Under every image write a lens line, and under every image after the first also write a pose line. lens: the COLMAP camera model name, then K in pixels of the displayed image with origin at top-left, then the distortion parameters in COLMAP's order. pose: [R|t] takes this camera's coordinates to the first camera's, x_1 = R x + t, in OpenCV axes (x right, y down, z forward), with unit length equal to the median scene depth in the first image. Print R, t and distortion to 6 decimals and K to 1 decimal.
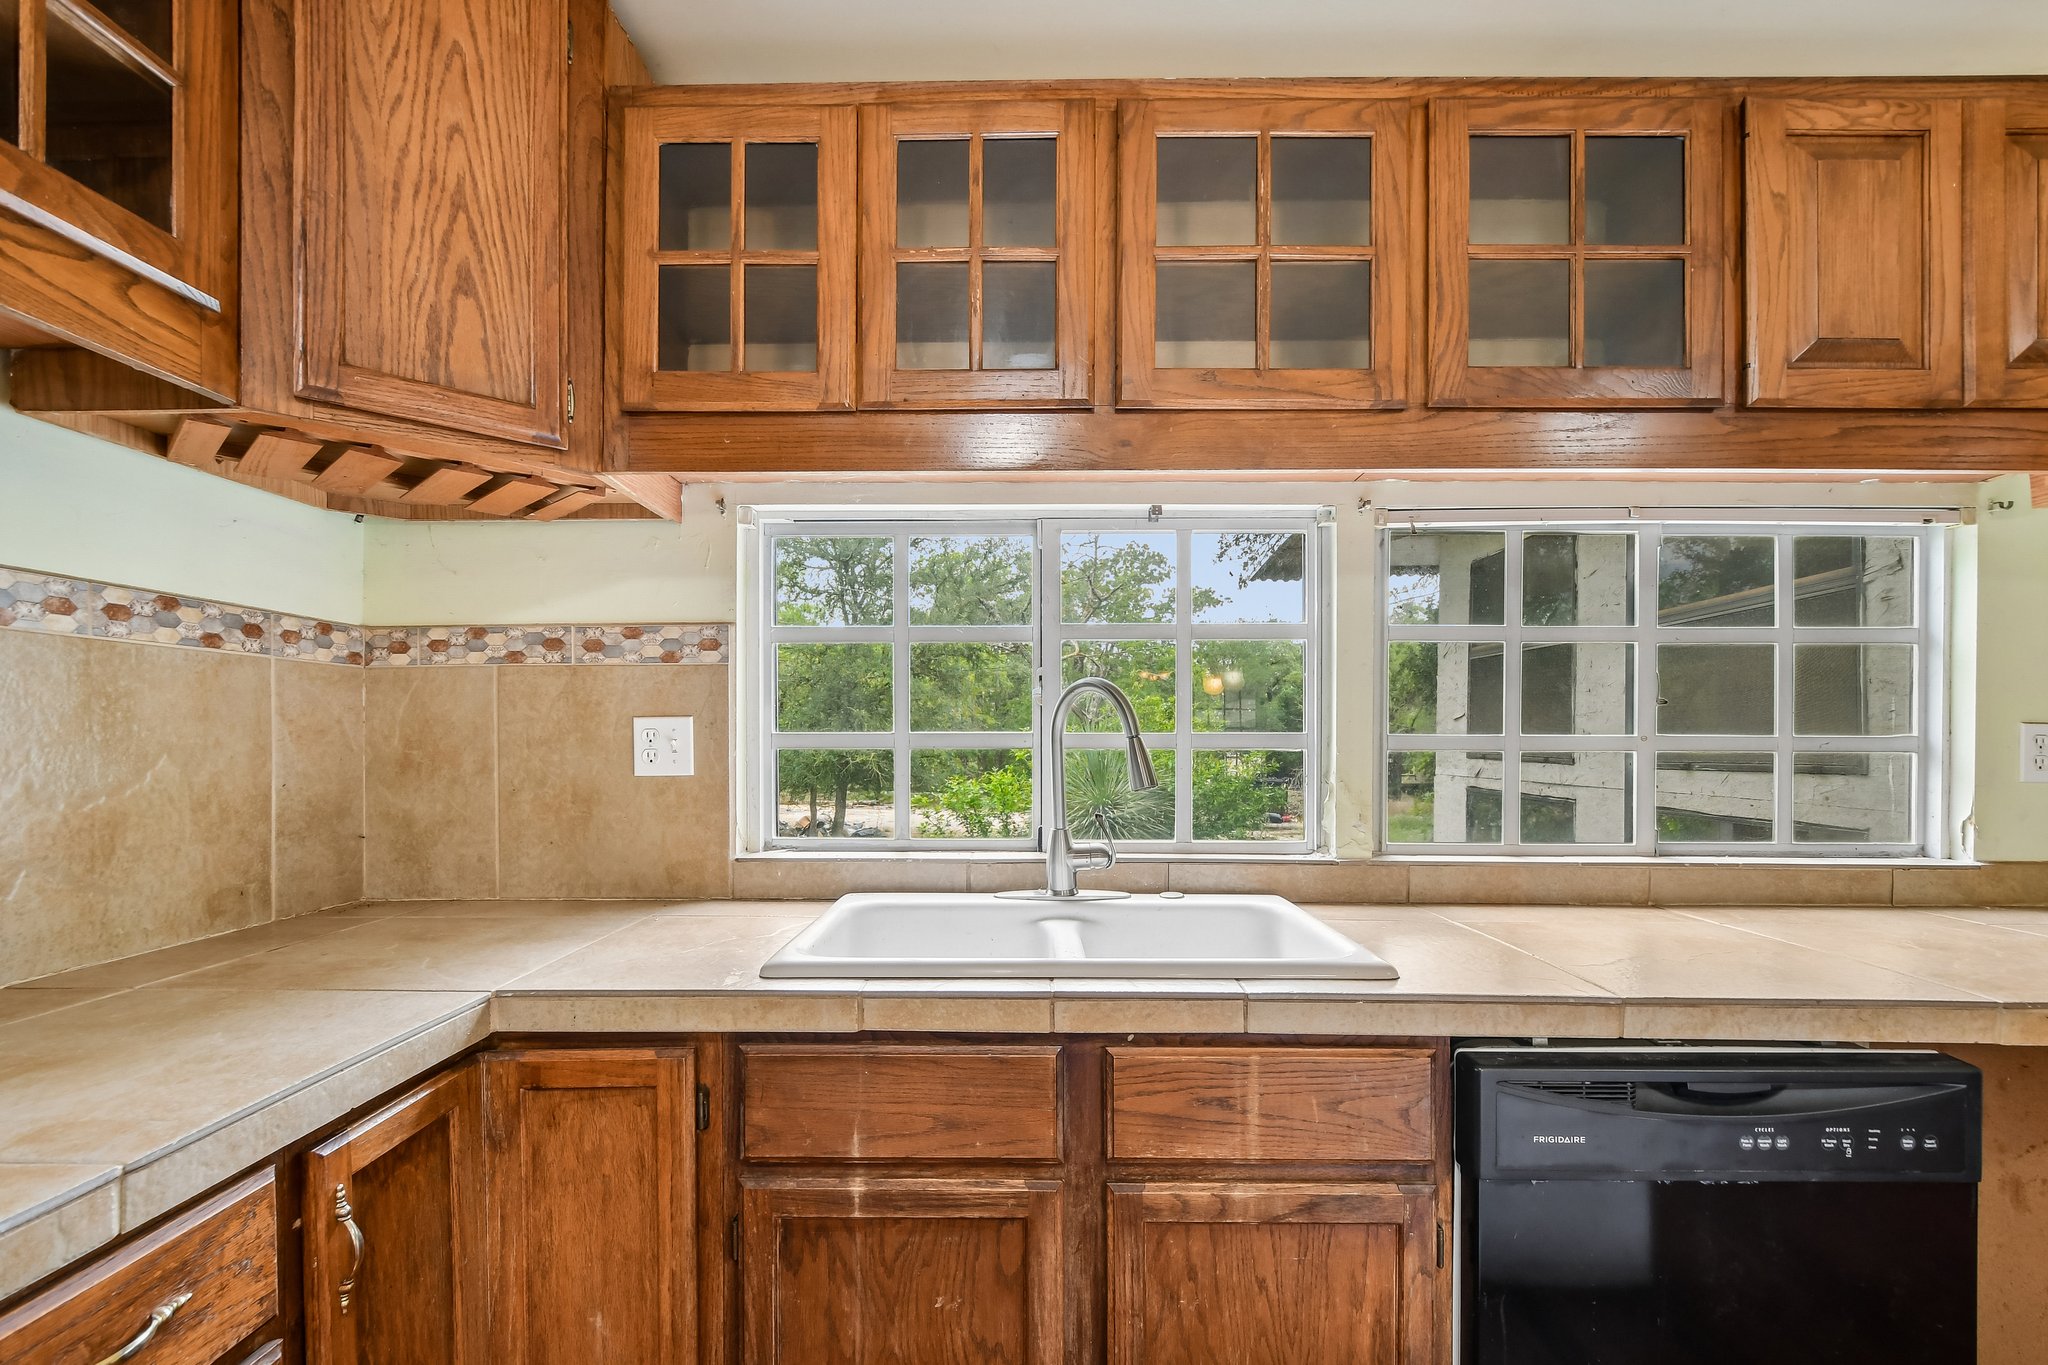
lens RADIAL K [[906.9, 0, 1016.2], [0, 906.9, 741.6], [0, 0, 1]] dist [-0.001454, -0.001125]
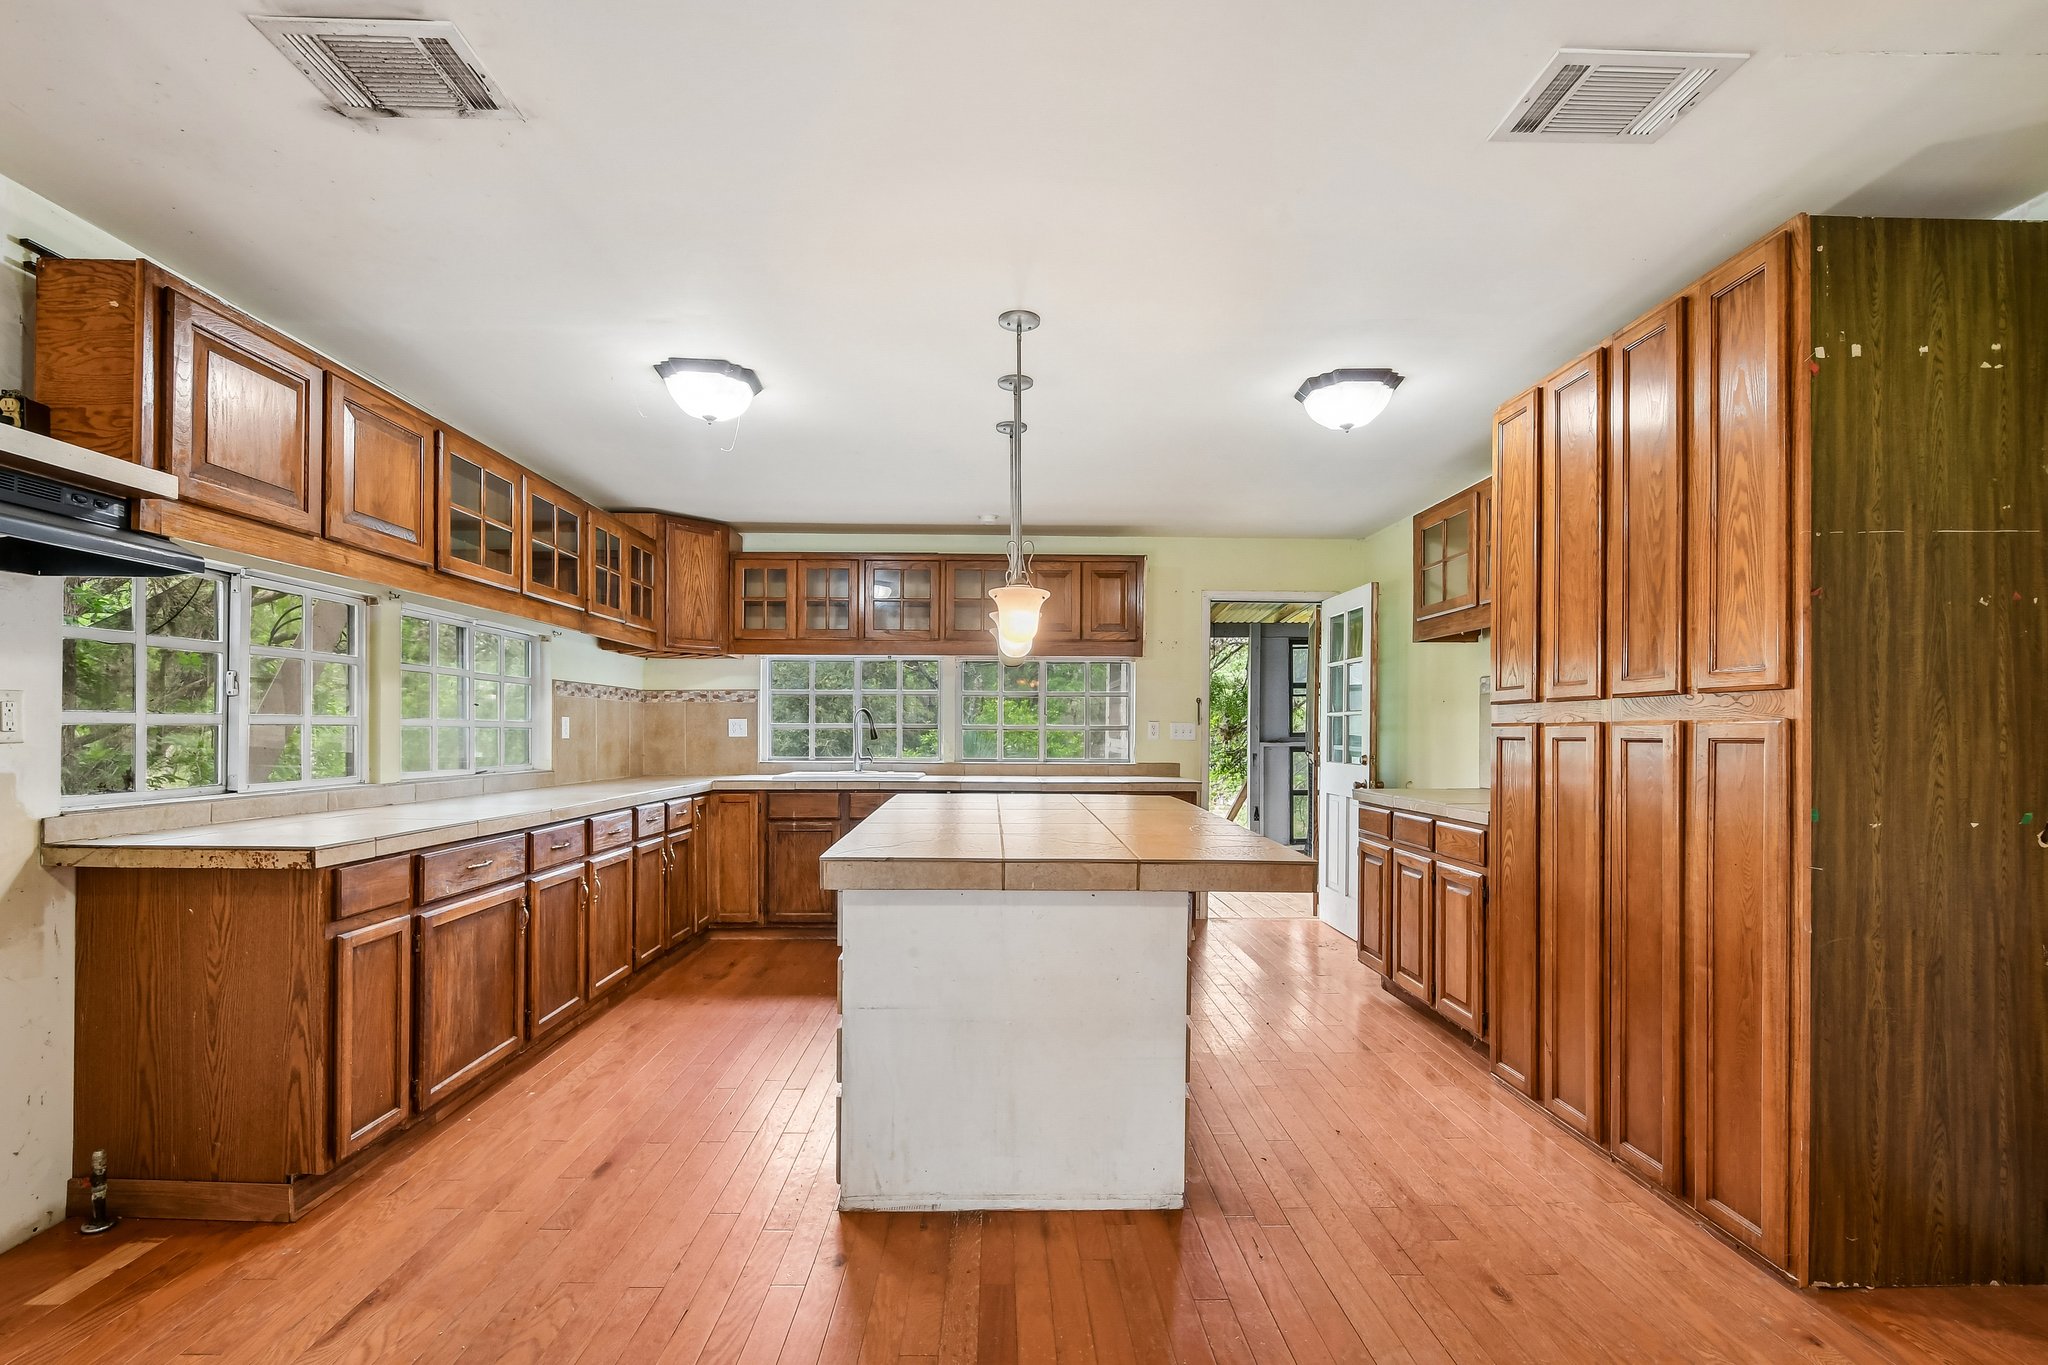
lens RADIAL K [[906.9, 0, 1016.2], [0, 906.9, 741.6], [0, 0, 1]] dist [-0.001454, -0.001125]
pose [[0.999500, 0.001666, 0.031584, 0.635618], [-0.001932, 0.999963, 0.008389, 0.032332], [-0.031568, -0.008446, 0.999466, -2.864369]]
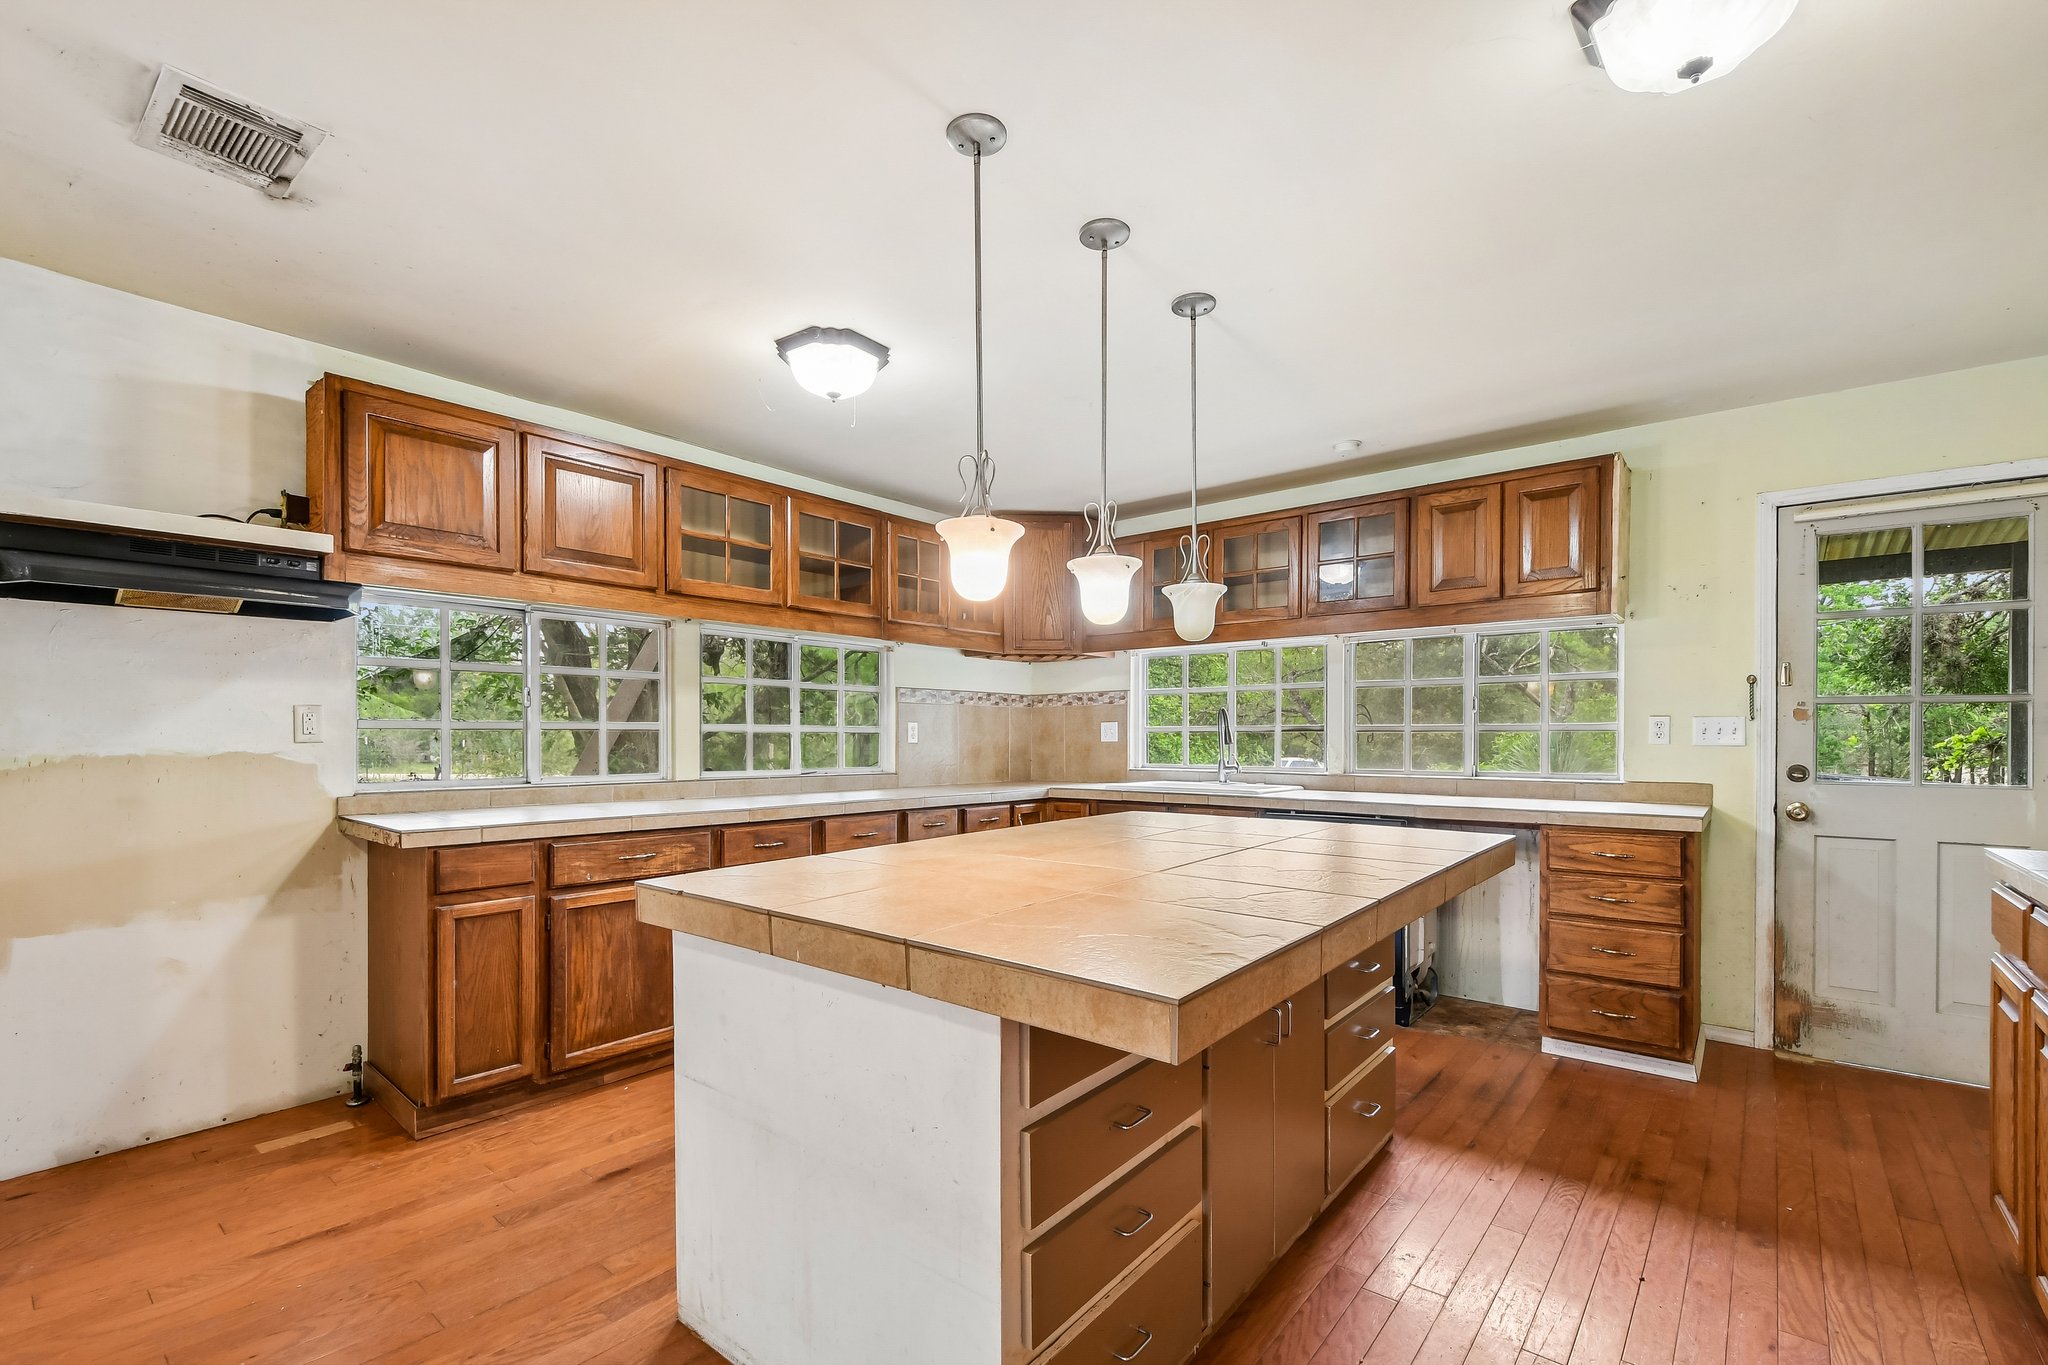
lens RADIAL K [[901.1, 0, 1009.1], [0, 901.1, 746.6], [0, 0, 1]] dist [-0.000298, -0.000145]
pose [[0.773226, 0.004212, -0.634117, 1.581428], [-0.000590, 0.999982, 0.005922, 0.046182], [0.634131, -0.004205, 0.773214, -1.932927]]
